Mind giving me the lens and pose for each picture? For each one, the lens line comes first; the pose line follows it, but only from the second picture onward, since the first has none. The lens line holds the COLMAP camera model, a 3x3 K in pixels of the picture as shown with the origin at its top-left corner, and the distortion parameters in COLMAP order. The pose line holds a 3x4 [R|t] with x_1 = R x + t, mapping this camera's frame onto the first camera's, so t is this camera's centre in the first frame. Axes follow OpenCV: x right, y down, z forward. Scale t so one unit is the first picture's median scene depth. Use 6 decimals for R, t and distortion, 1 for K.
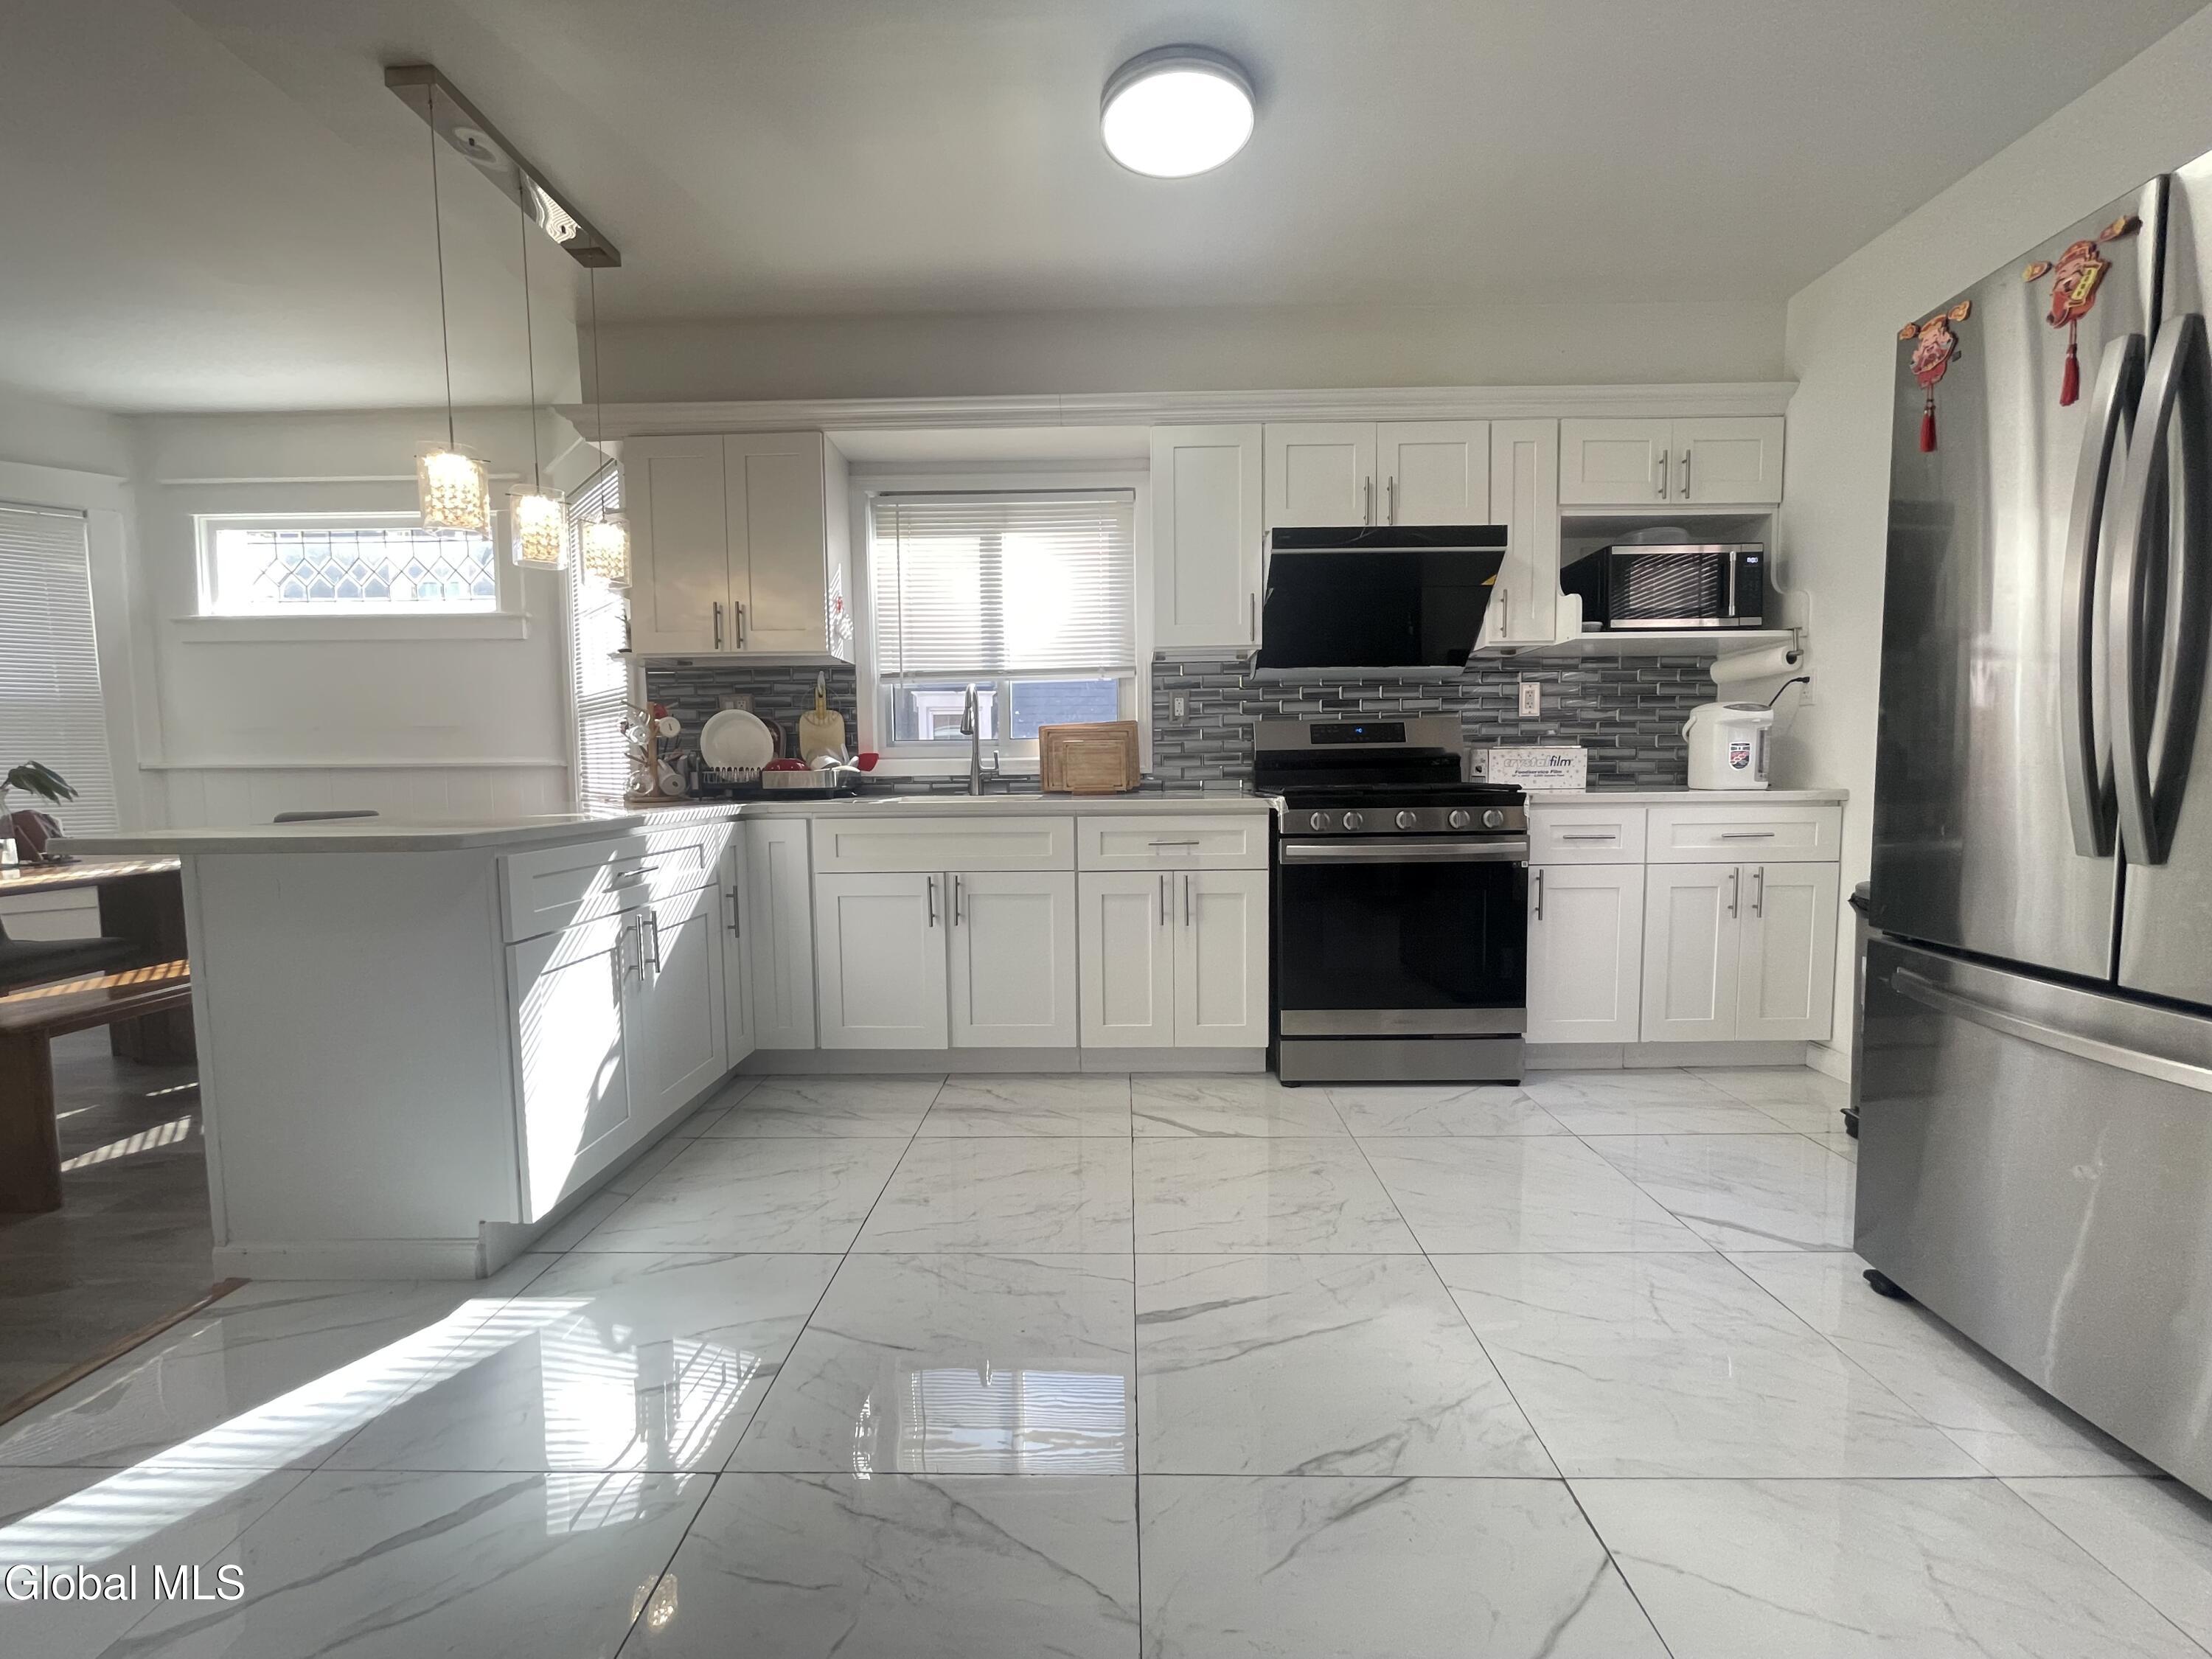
lens RADIAL K [[908.8, 0, 1104.8], [0, 908.8, 834.5], [0, 0, 1]] dist [-0.003354, -0.000327]
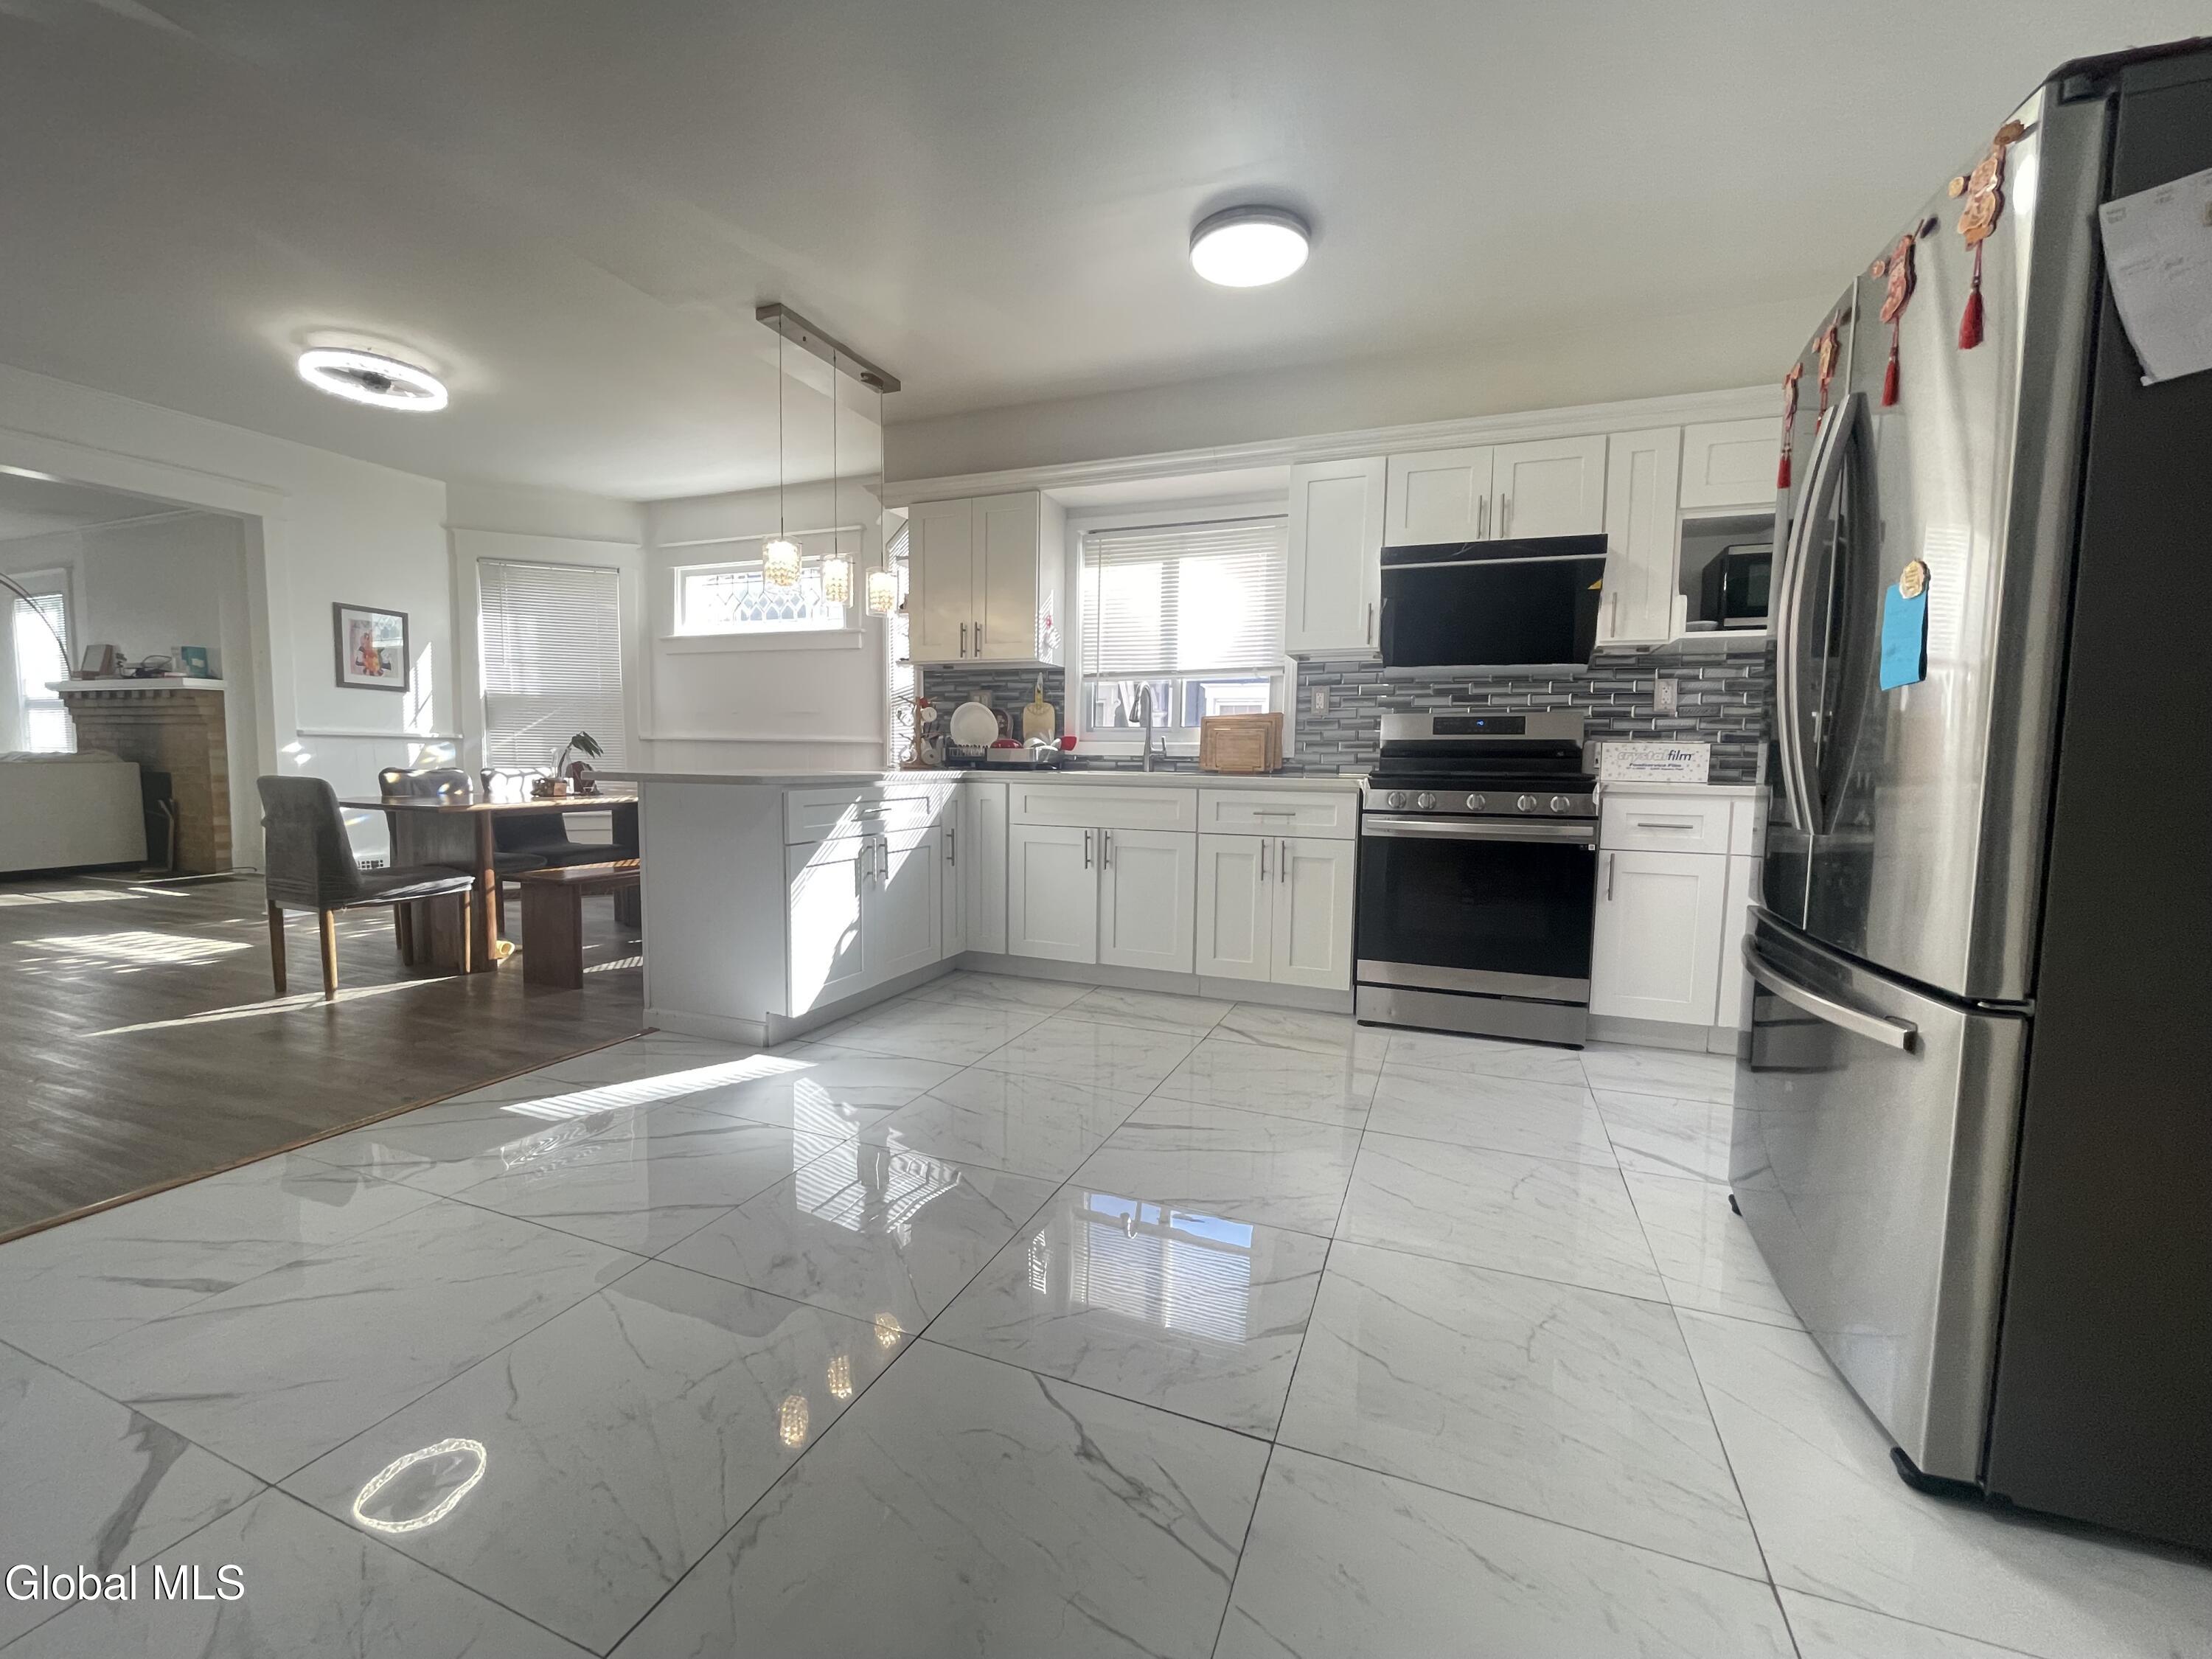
lens RADIAL K [[908.8, 0, 1104.8], [0, 908.8, 834.5], [0, 0, 1]] dist [-0.003354, -0.000327]
pose [[0.936386, 0.054513, -0.346713, 0.254780], [-0.050941, 0.998513, 0.019416, 0.022408], [0.347256, -0.000520, 0.937770, -0.196166]]
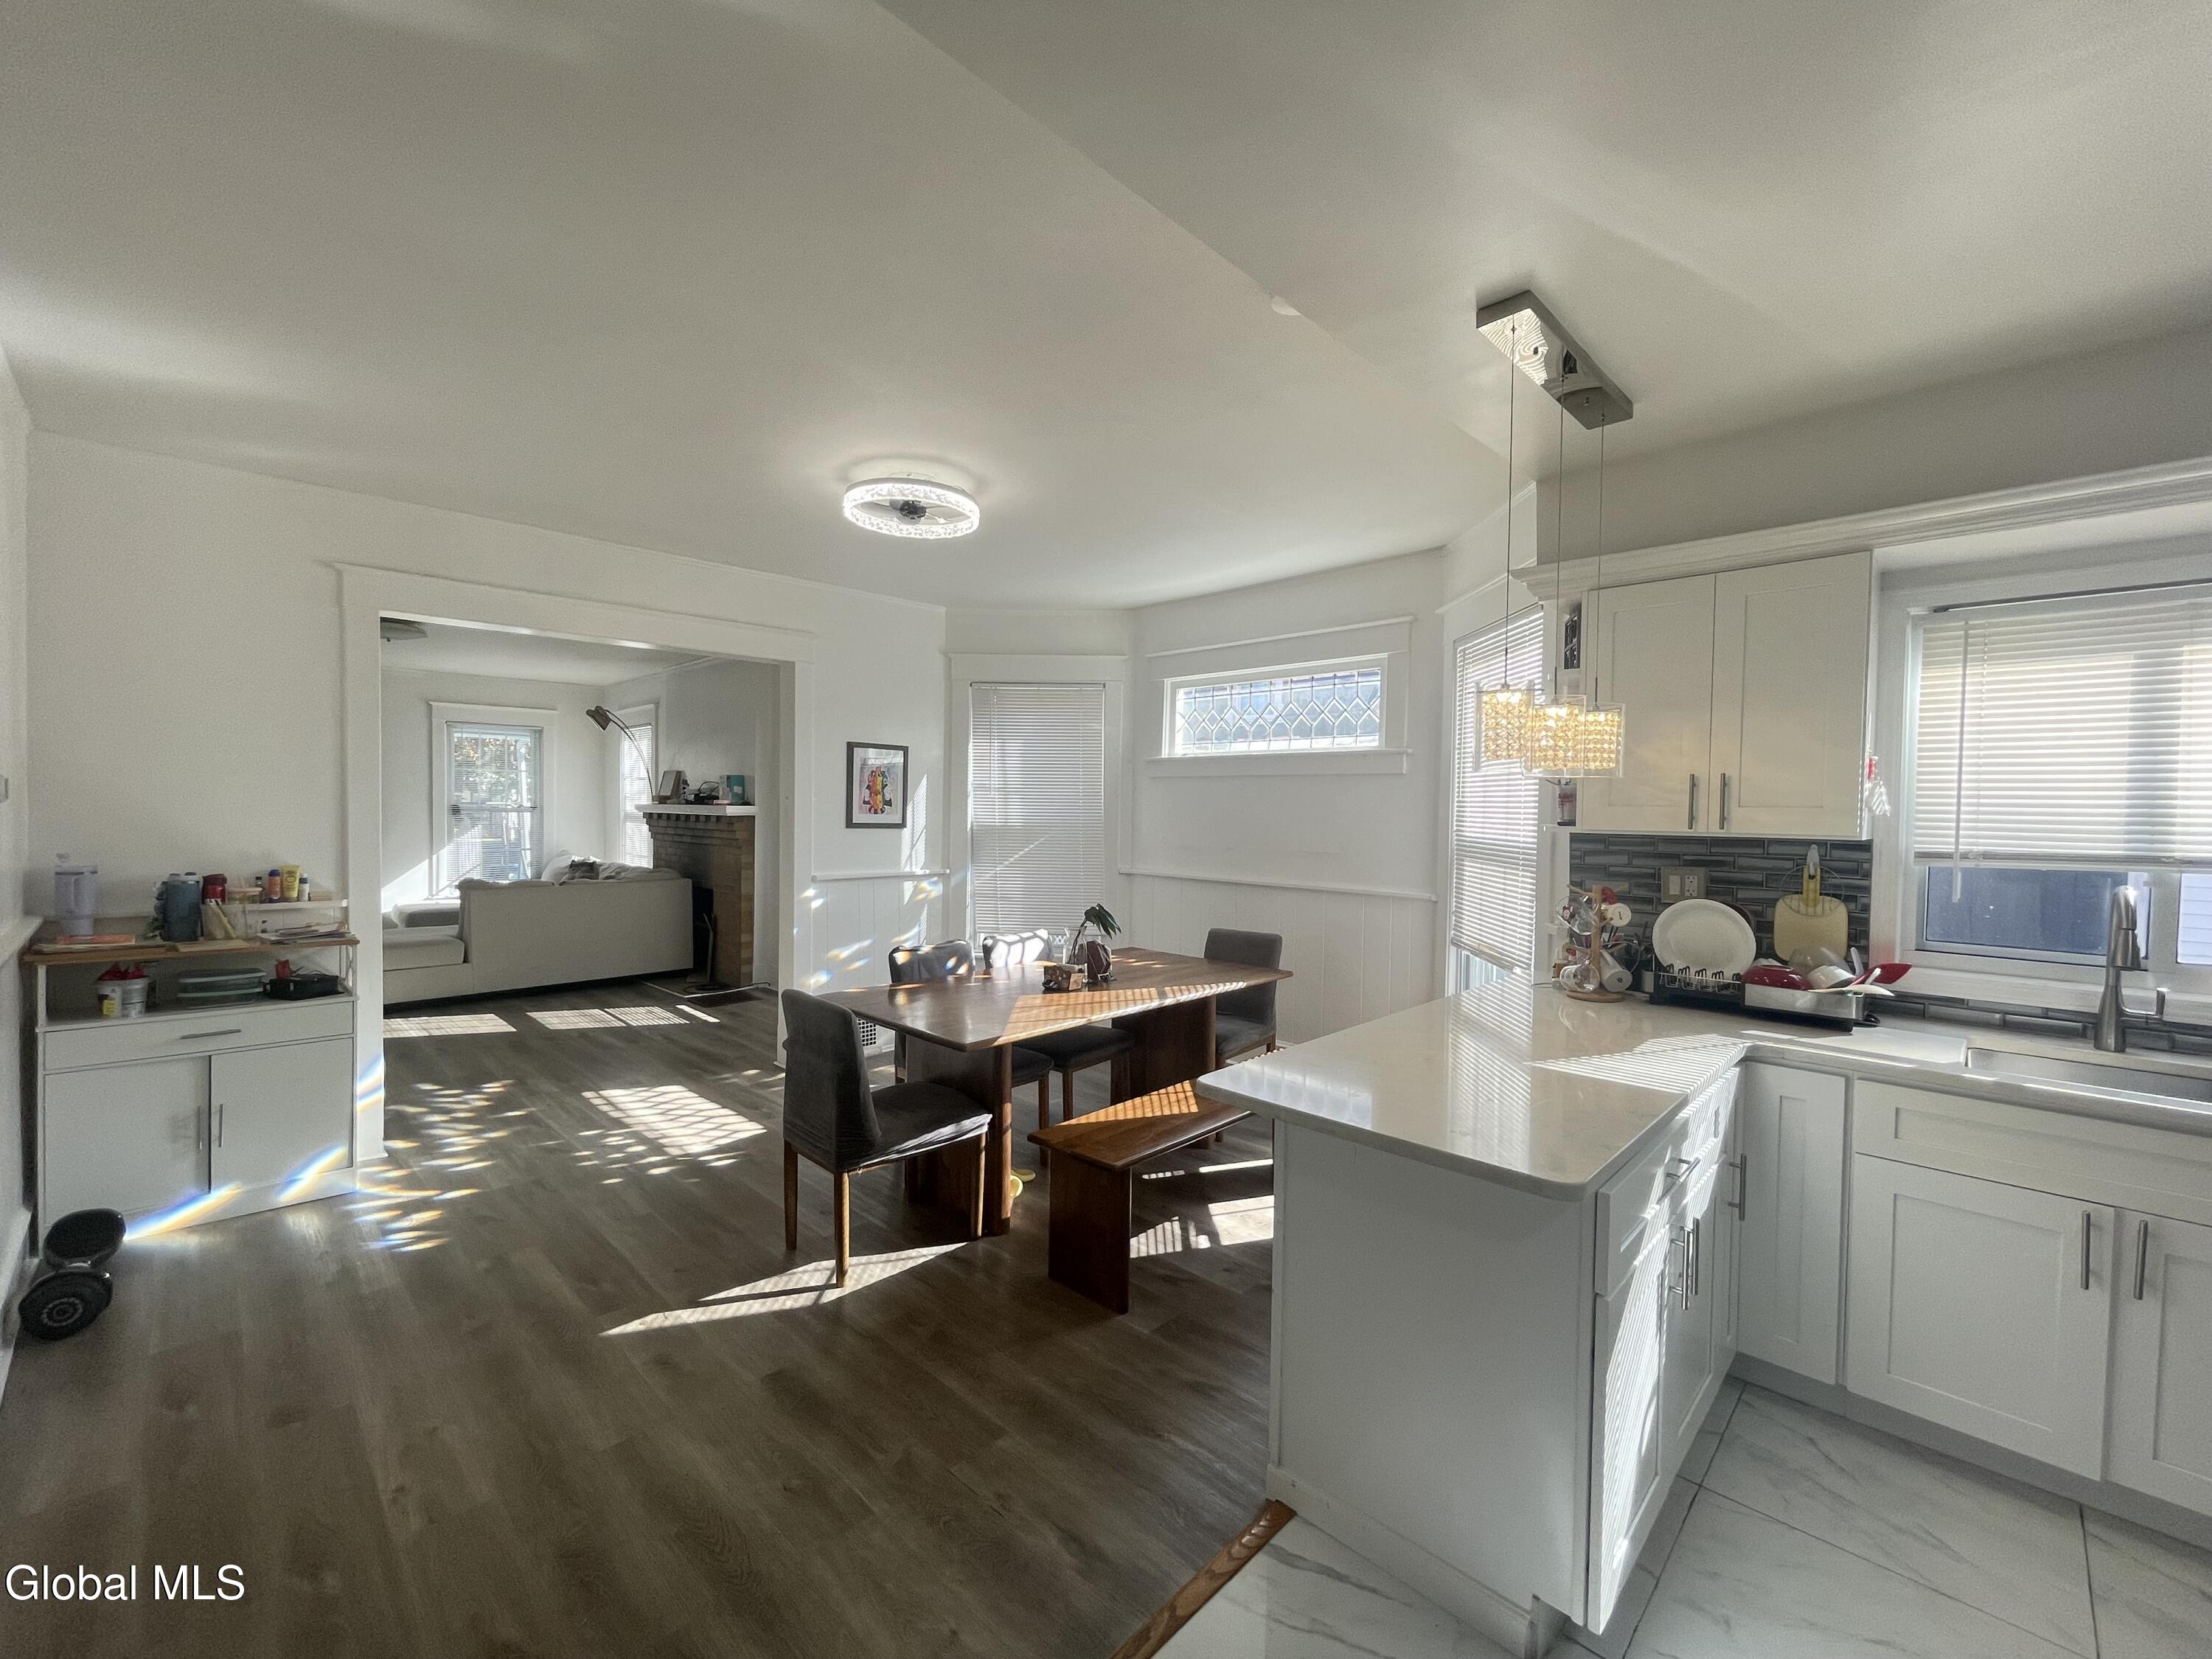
lens RADIAL K [[908.8, 0, 1104.8], [0, 908.8, 834.5], [0, 0, 1]] dist [-0.003354, -0.000327]
pose [[0.726528, 0.039829, -0.685981, -0.241266], [-0.069962, 0.997418, -0.016186, -0.145662], [0.683566, 0.059752, 0.727439, 0.027185]]
